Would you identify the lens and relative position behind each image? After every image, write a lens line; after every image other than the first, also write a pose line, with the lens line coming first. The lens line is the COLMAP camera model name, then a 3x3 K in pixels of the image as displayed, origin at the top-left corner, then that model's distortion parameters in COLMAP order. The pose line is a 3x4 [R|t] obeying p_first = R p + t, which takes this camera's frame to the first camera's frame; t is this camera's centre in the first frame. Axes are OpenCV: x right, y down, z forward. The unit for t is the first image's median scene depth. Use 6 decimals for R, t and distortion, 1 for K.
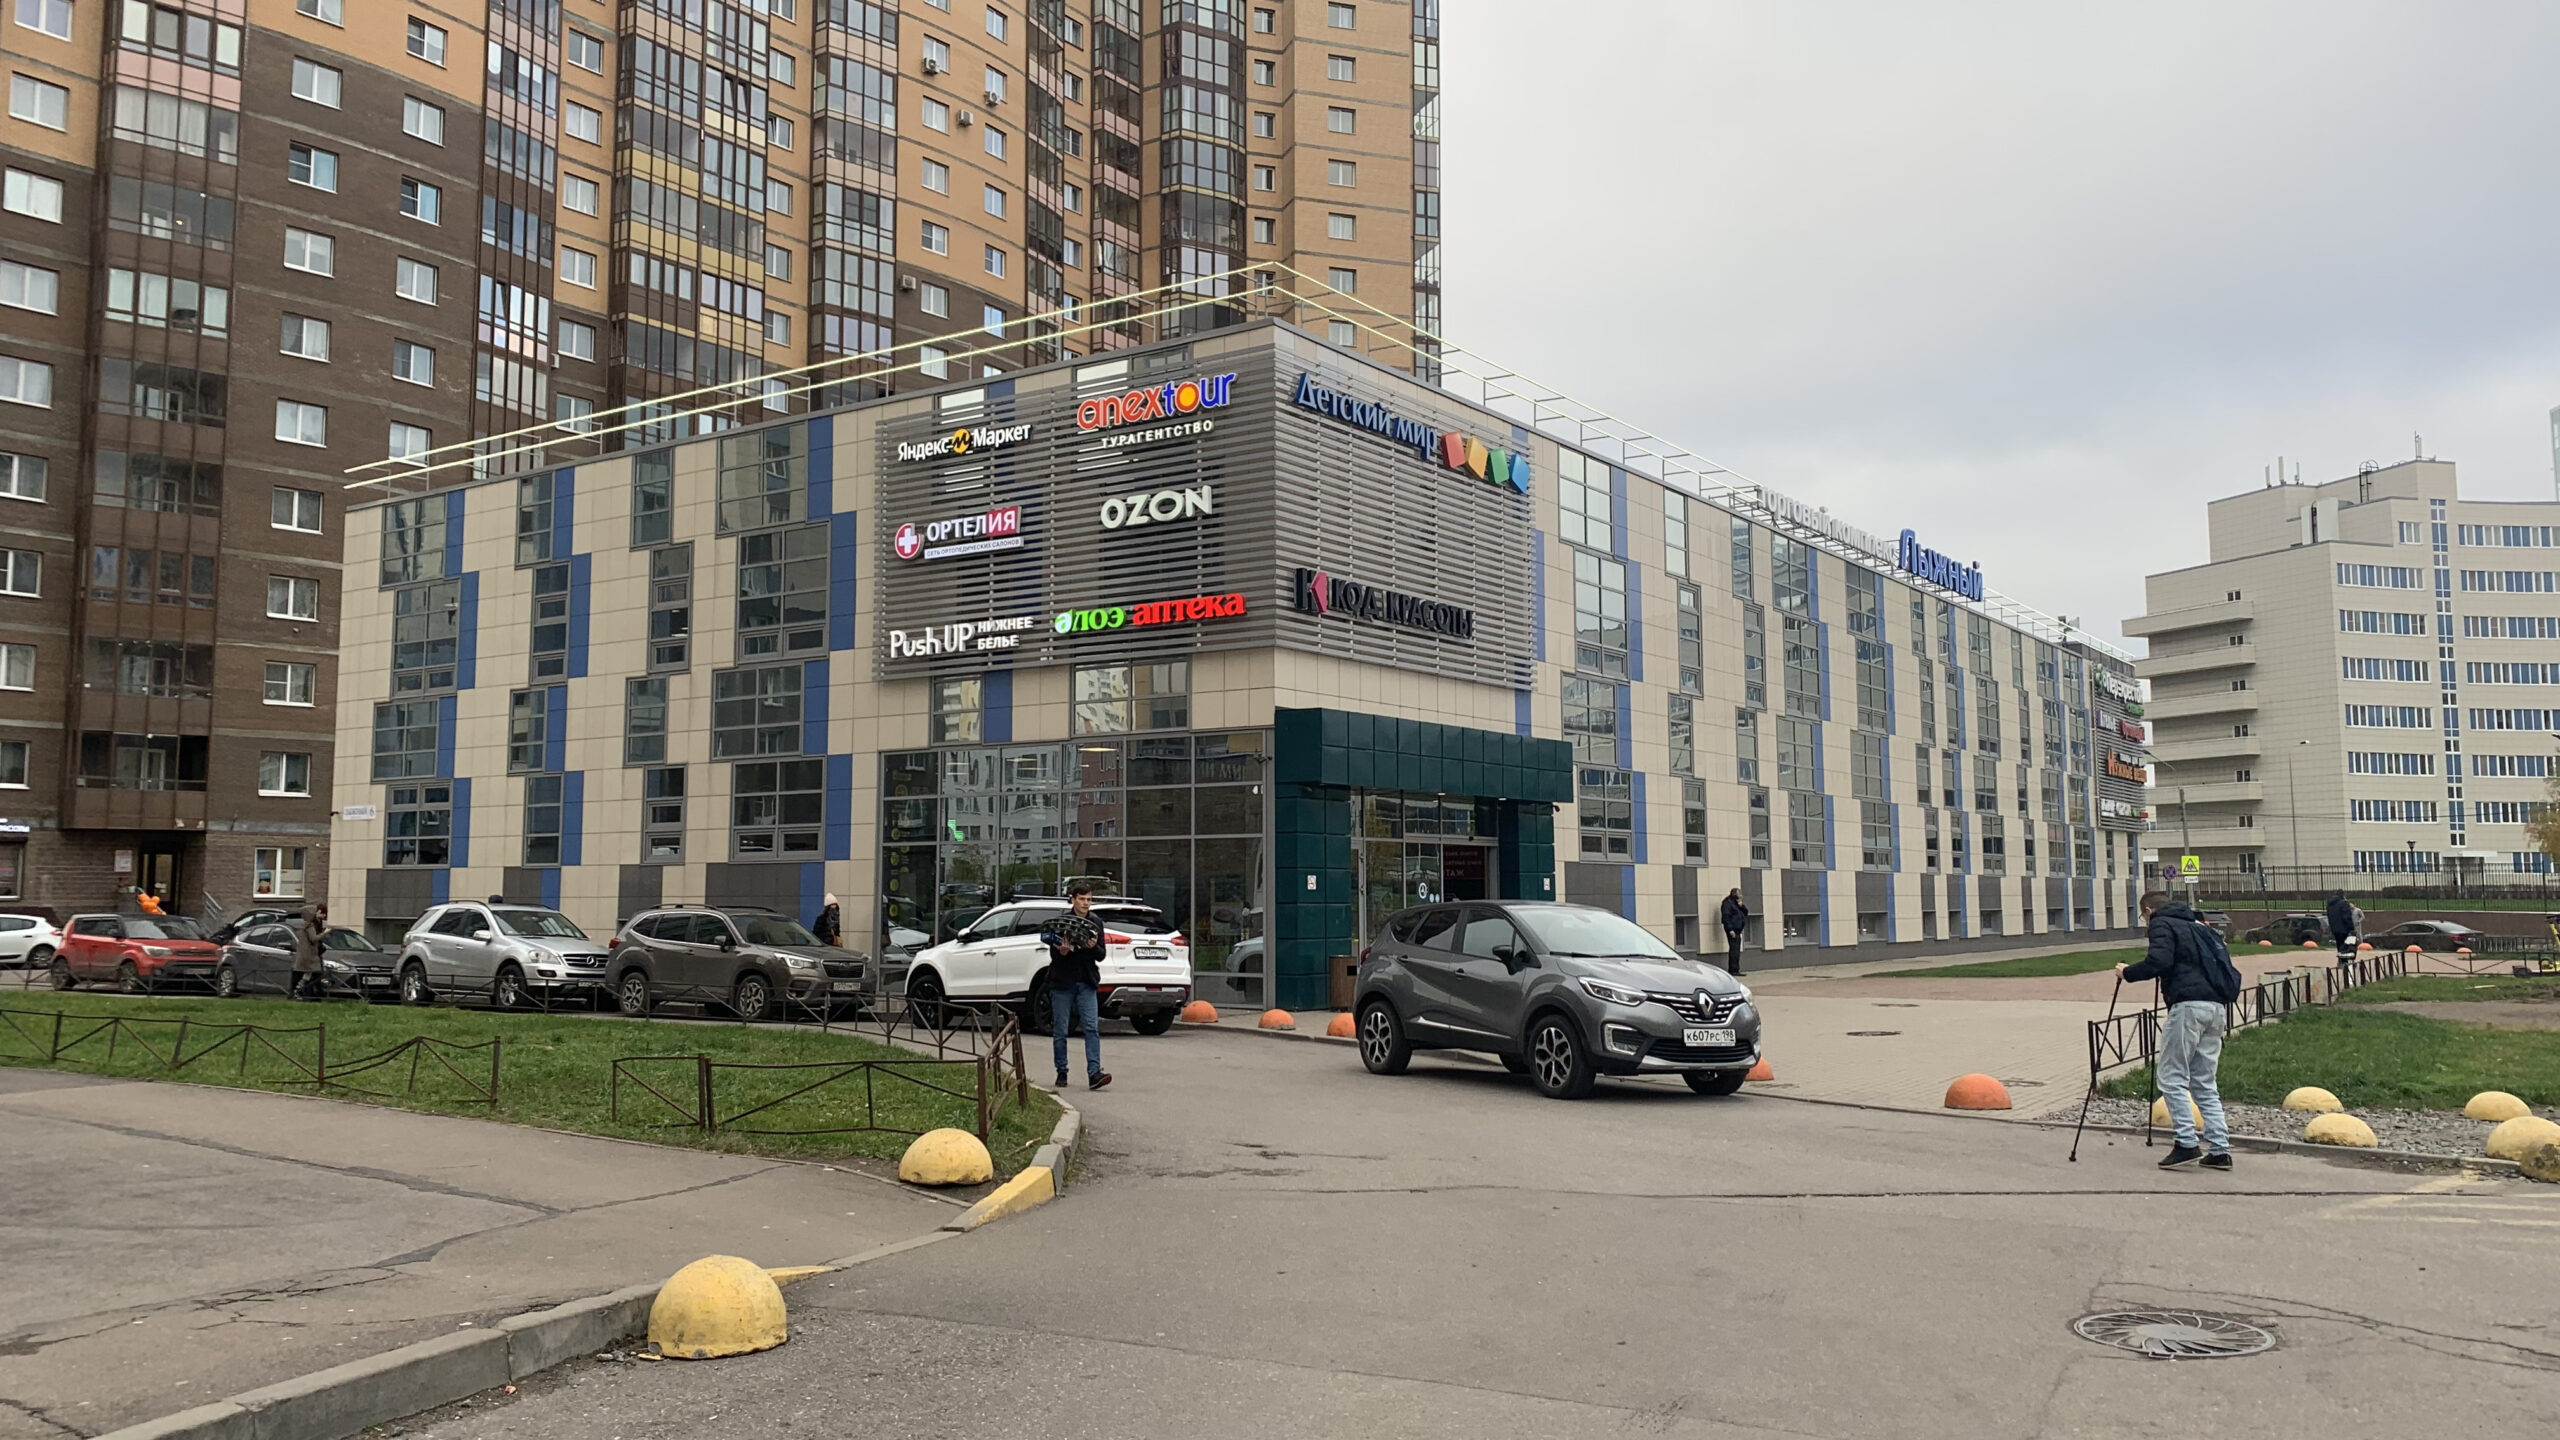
lens RADIAL K [[1939.9, 0, 1281.3], [0, 1939.9, 715.6], [0, 0, 1]] dist [-0.003692, -0.001000]
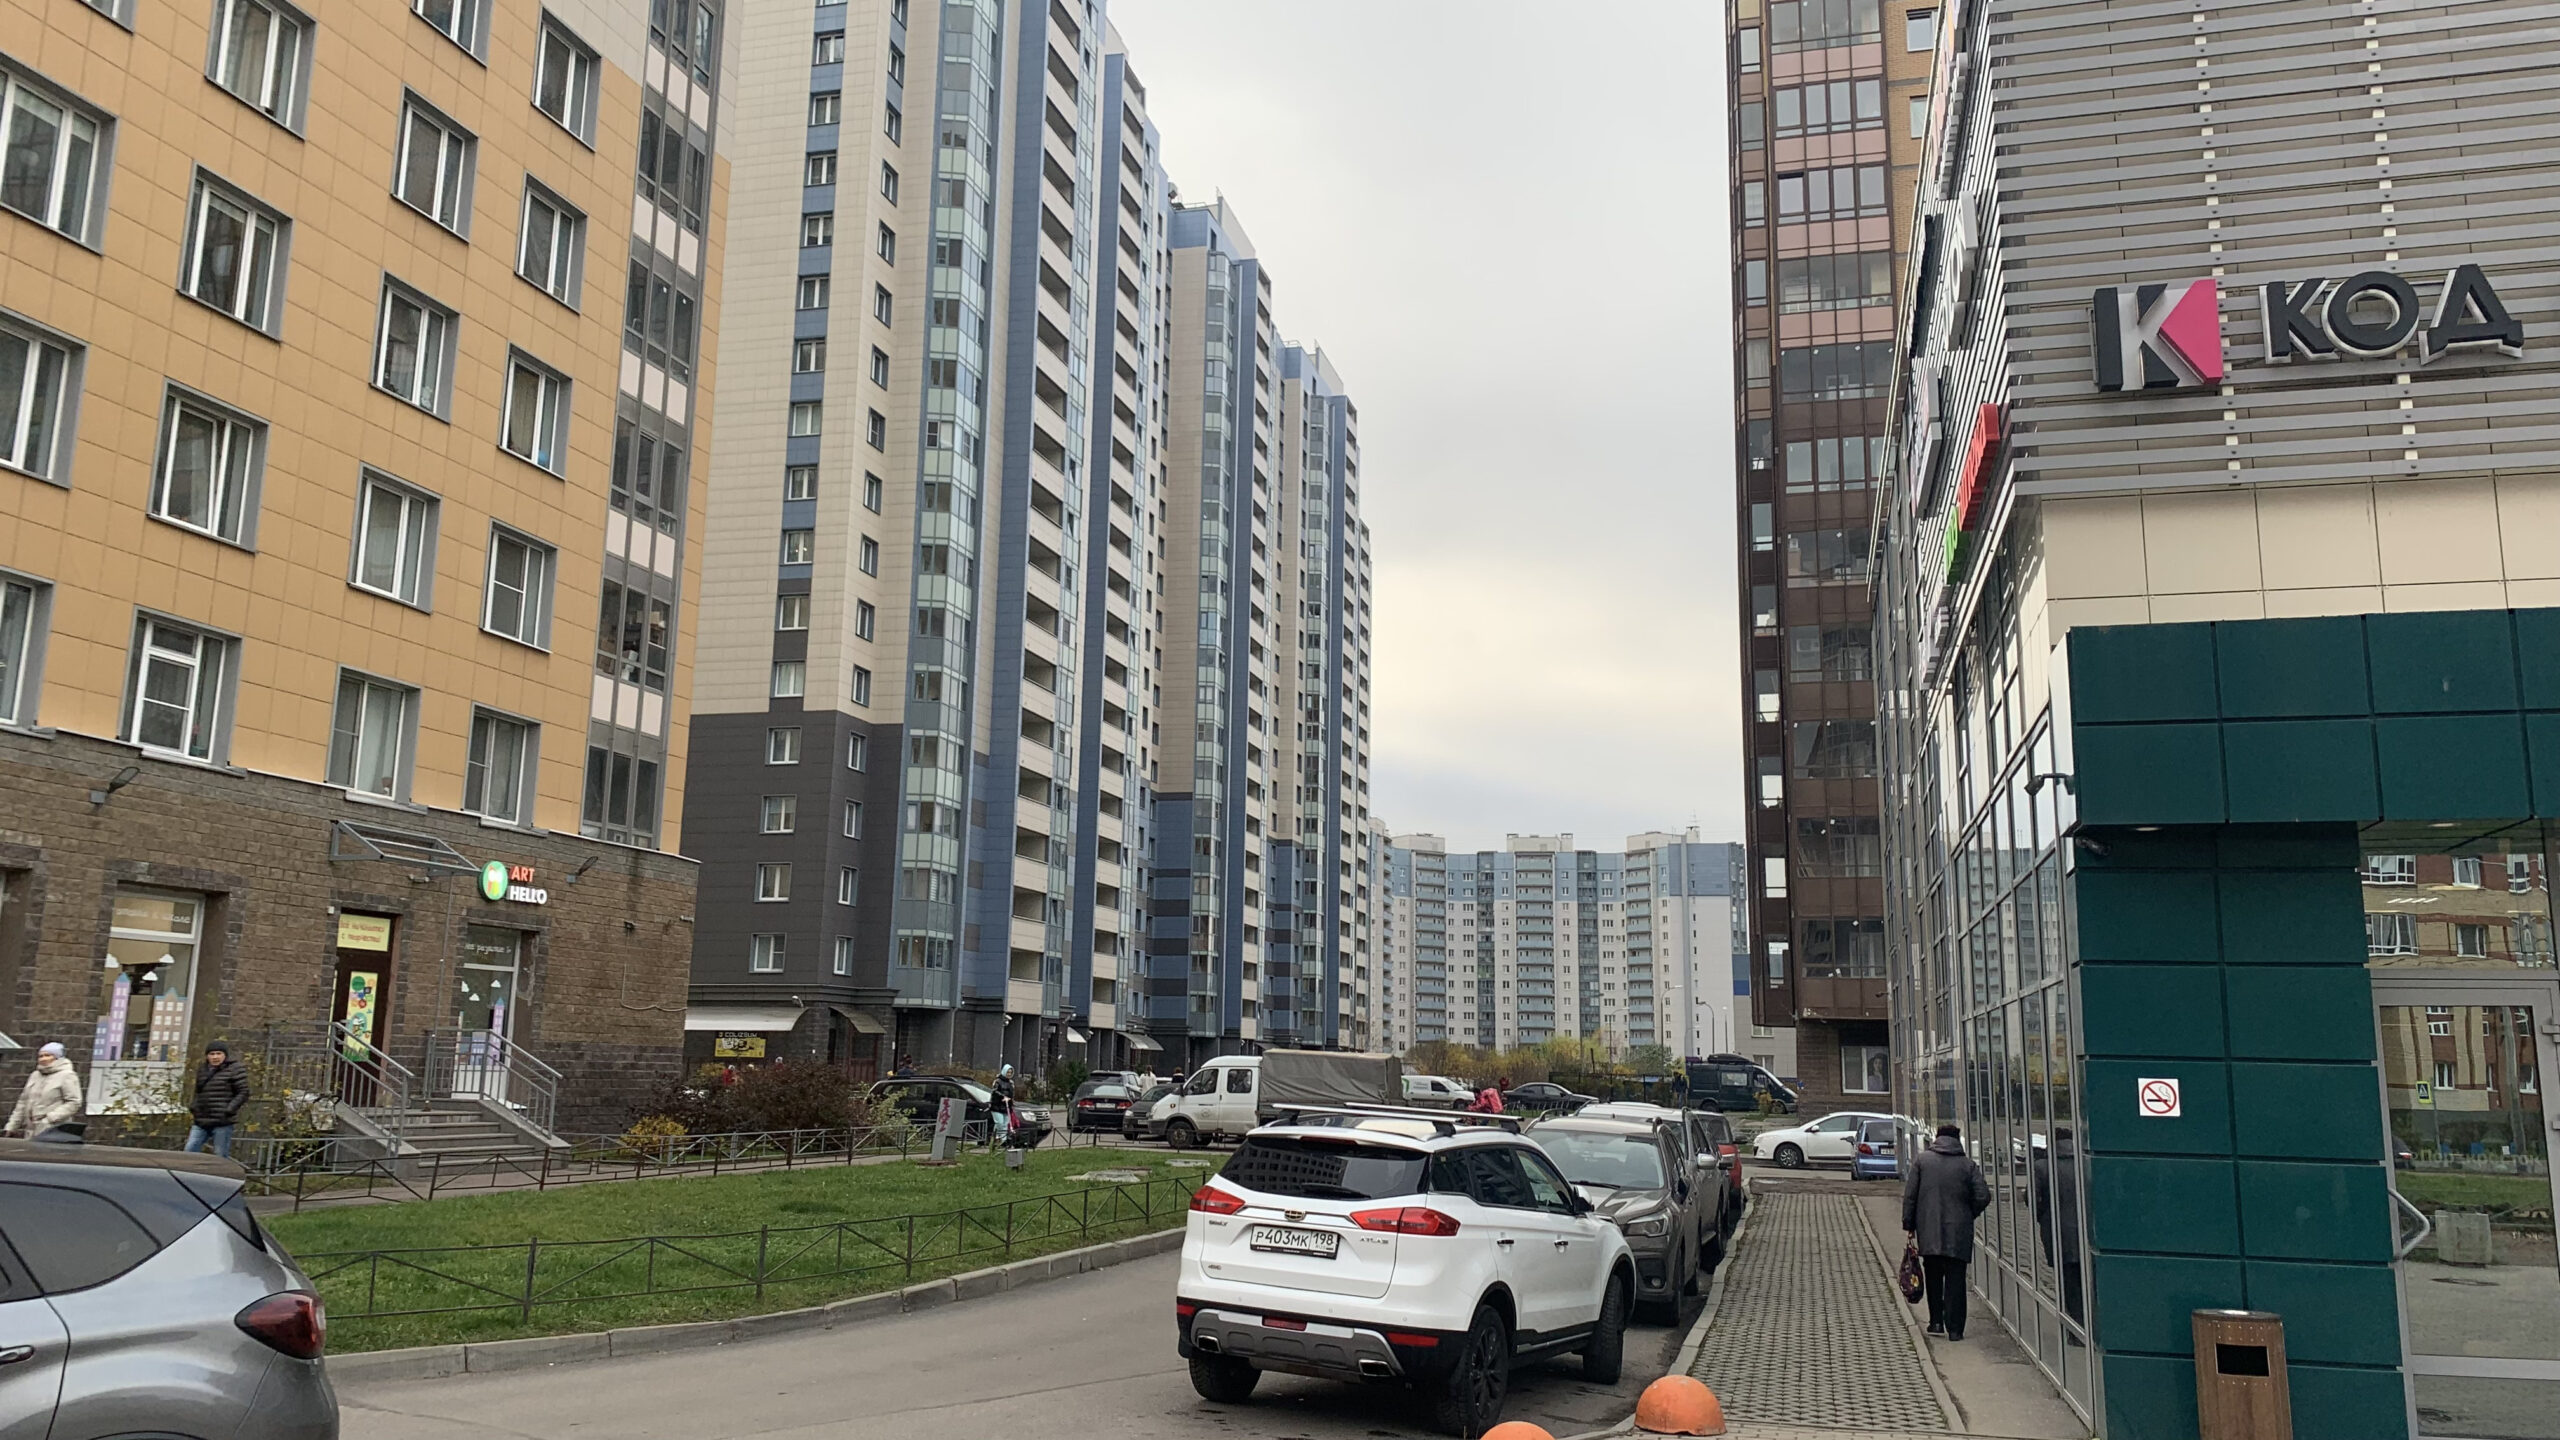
lens RADIAL K [[1939.9, 0, 1280.1], [0, 1939.9, 714.1], [0, 0, 1]] dist [-0.003692, -0.001000]
pose [[0.349951, -0.163205, -0.922441, 0.362252], [0.059902, 0.986590, -0.151829, 0.070100], [0.934851, -0.002124, 0.355035, 0.834370]]
